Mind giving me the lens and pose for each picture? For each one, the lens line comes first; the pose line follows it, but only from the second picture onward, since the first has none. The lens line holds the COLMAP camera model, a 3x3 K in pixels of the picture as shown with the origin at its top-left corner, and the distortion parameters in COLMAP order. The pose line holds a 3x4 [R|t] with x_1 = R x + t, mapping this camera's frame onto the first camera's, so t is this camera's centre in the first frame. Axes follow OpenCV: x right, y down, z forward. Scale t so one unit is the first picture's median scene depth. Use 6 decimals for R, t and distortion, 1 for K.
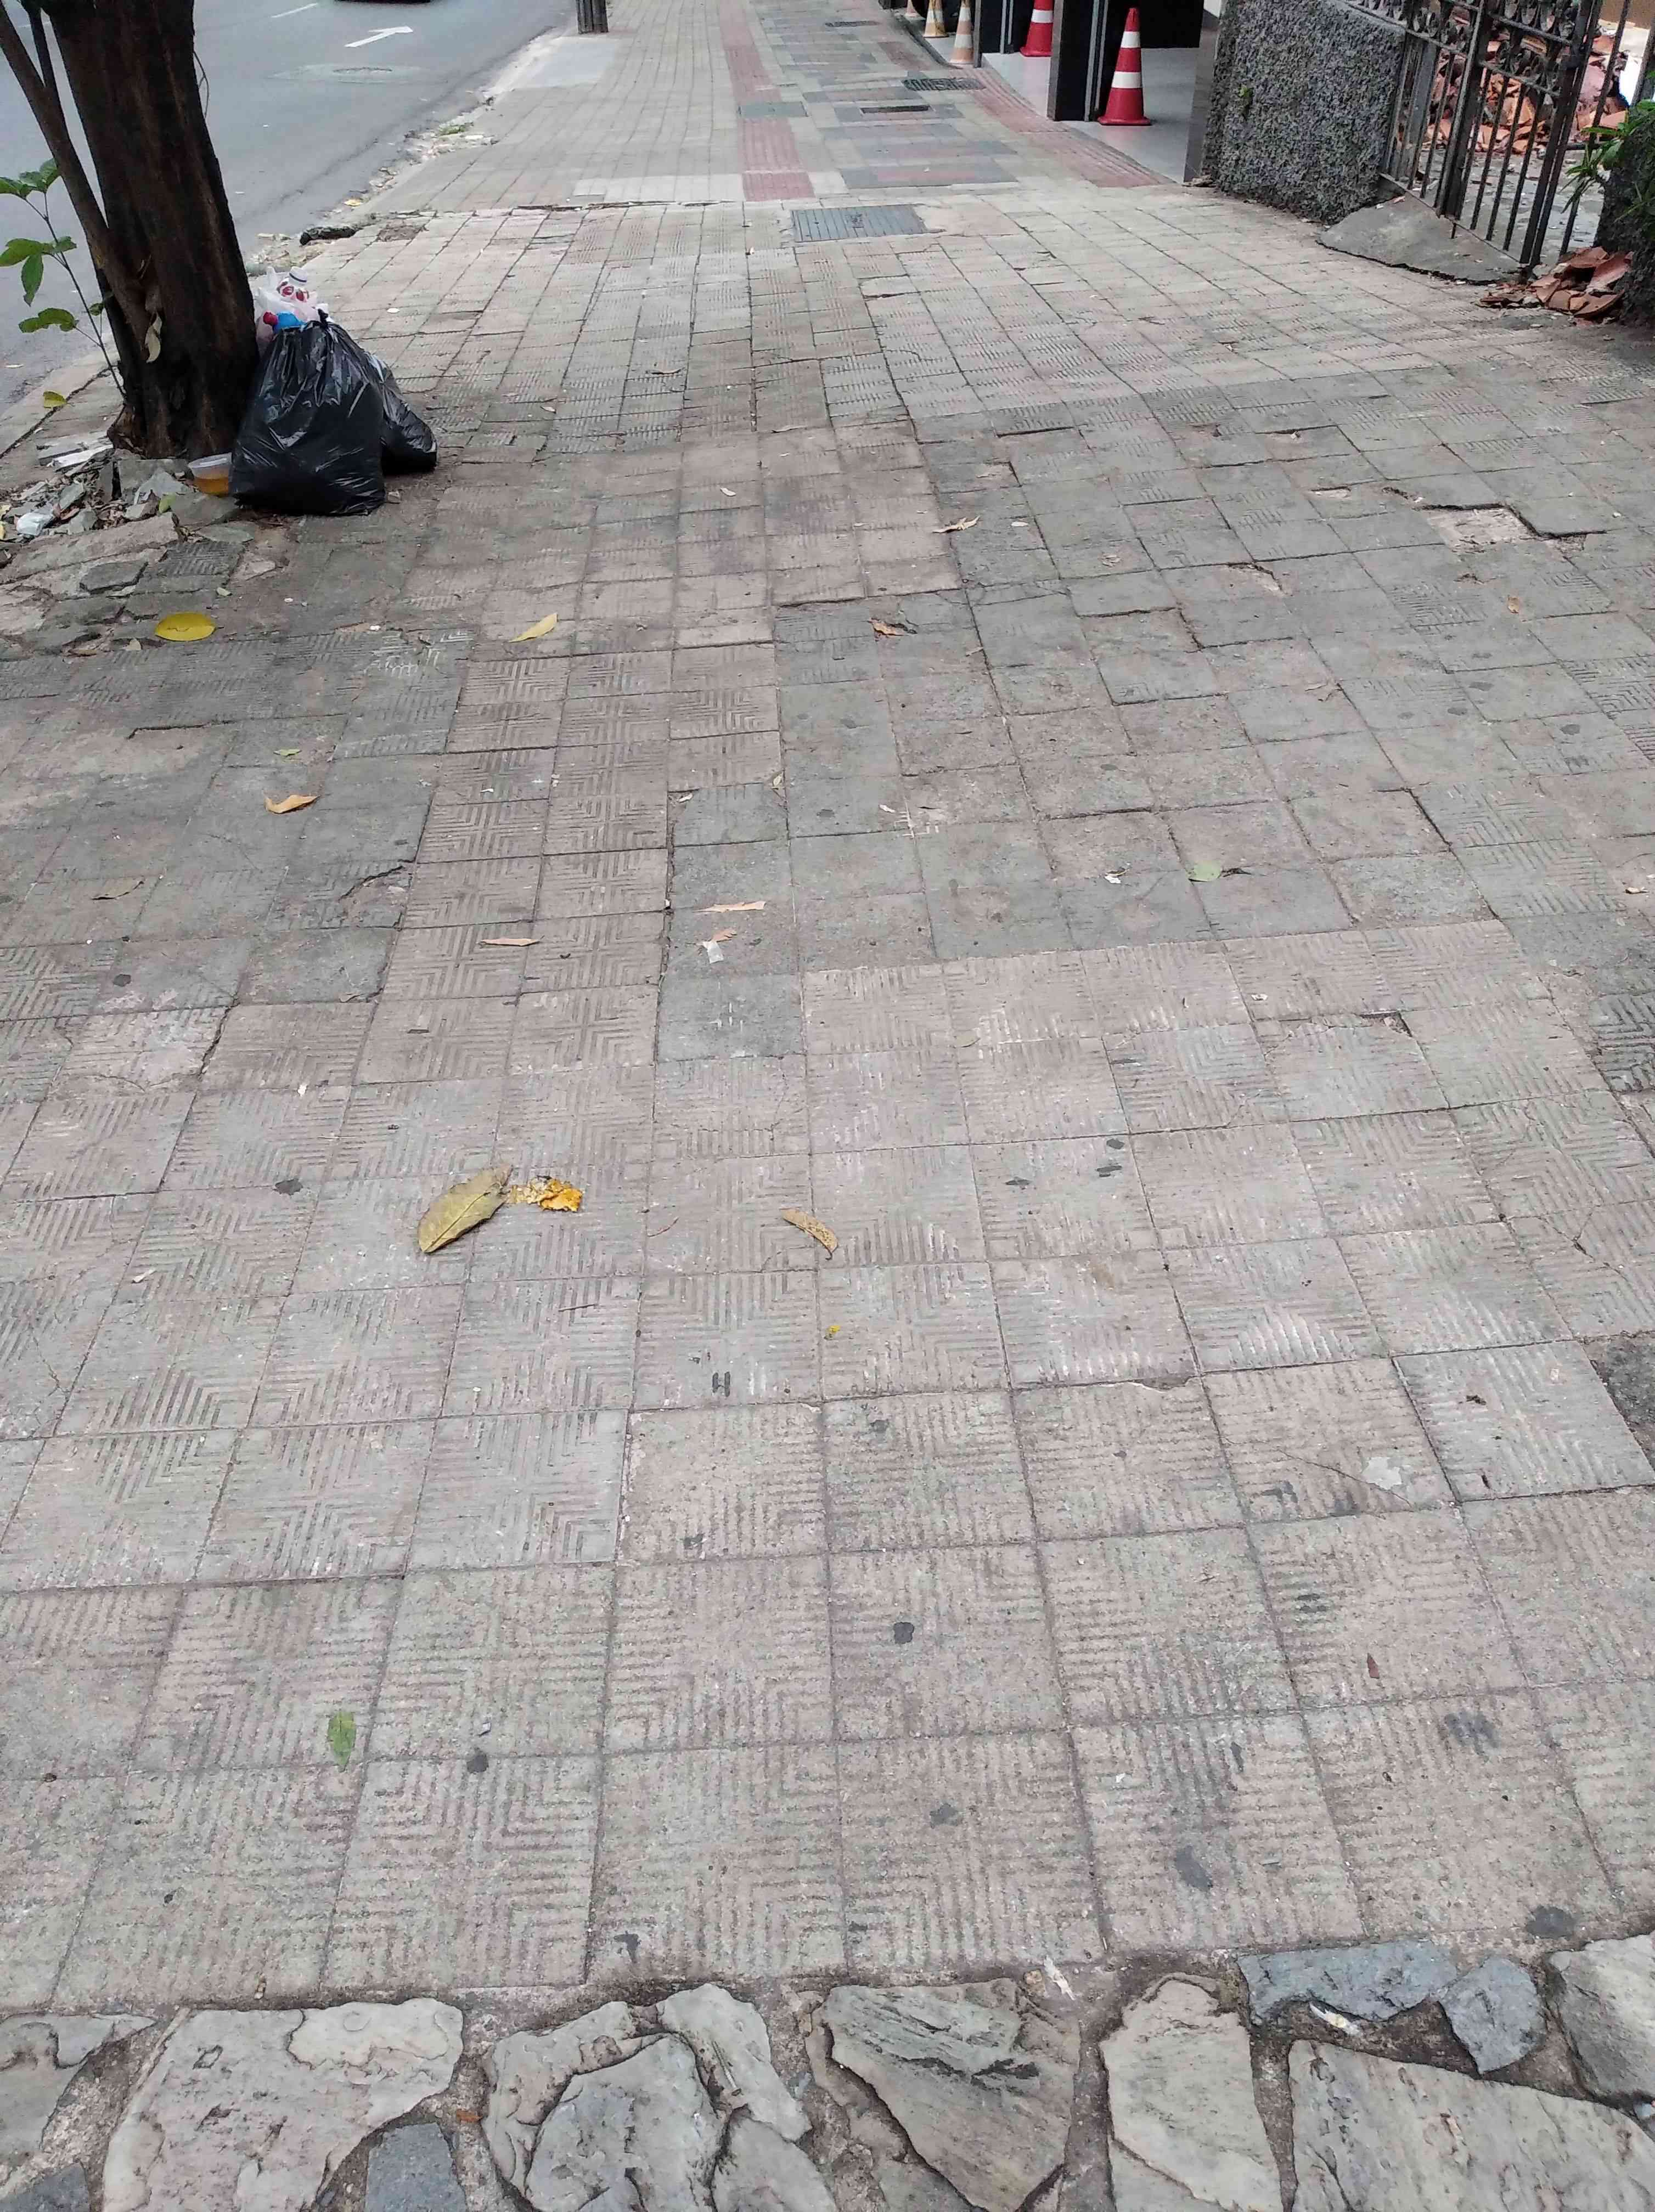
lens RADIAL K [[1708.7, 0, 827.5], [0, 1708.7, 1106.0], [0, 0, 1]] dist [0.022243, -0.034704]
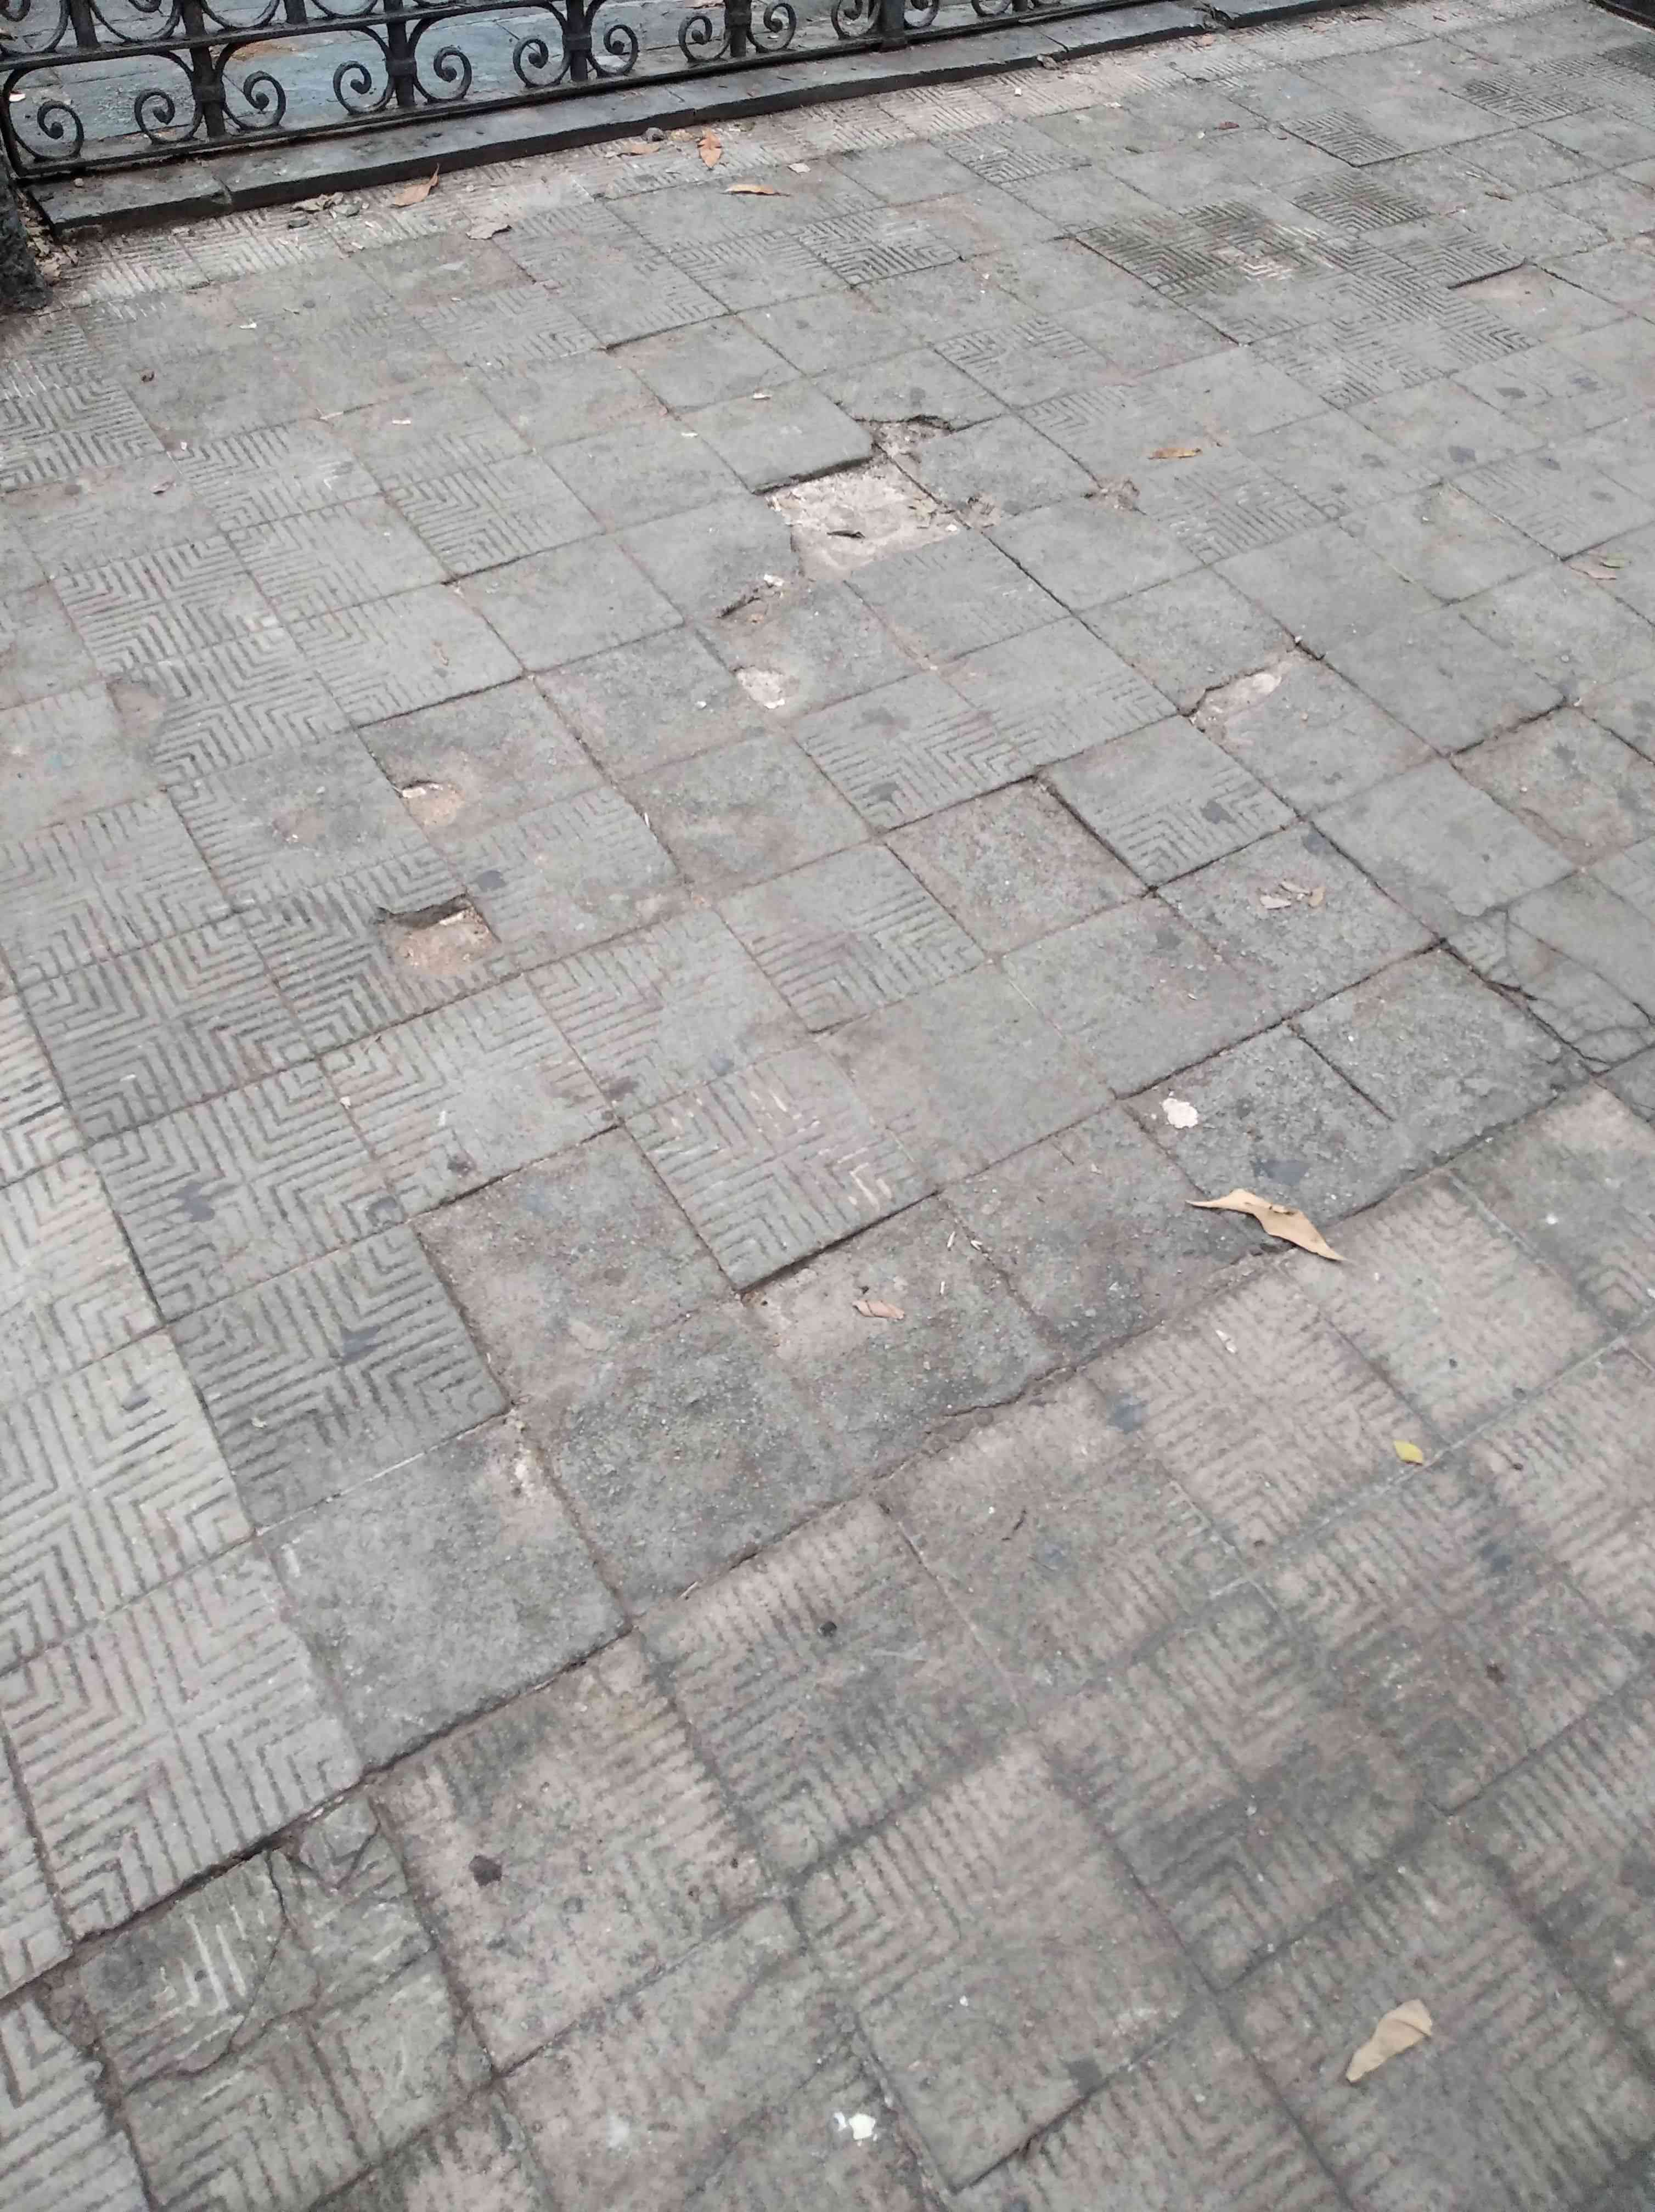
lens RADIAL K [[1708.7, 0, 827.5], [0, 1708.7, 1106.0], [0, 0, 1]] dist [0.022243, -0.034704]
pose [[-0.486221, -0.644602, 0.589980, -0.089185], [0.536630, 0.312590, 0.783783, -0.752867], [-0.689650, 0.697693, 0.193925, 1.055526]]
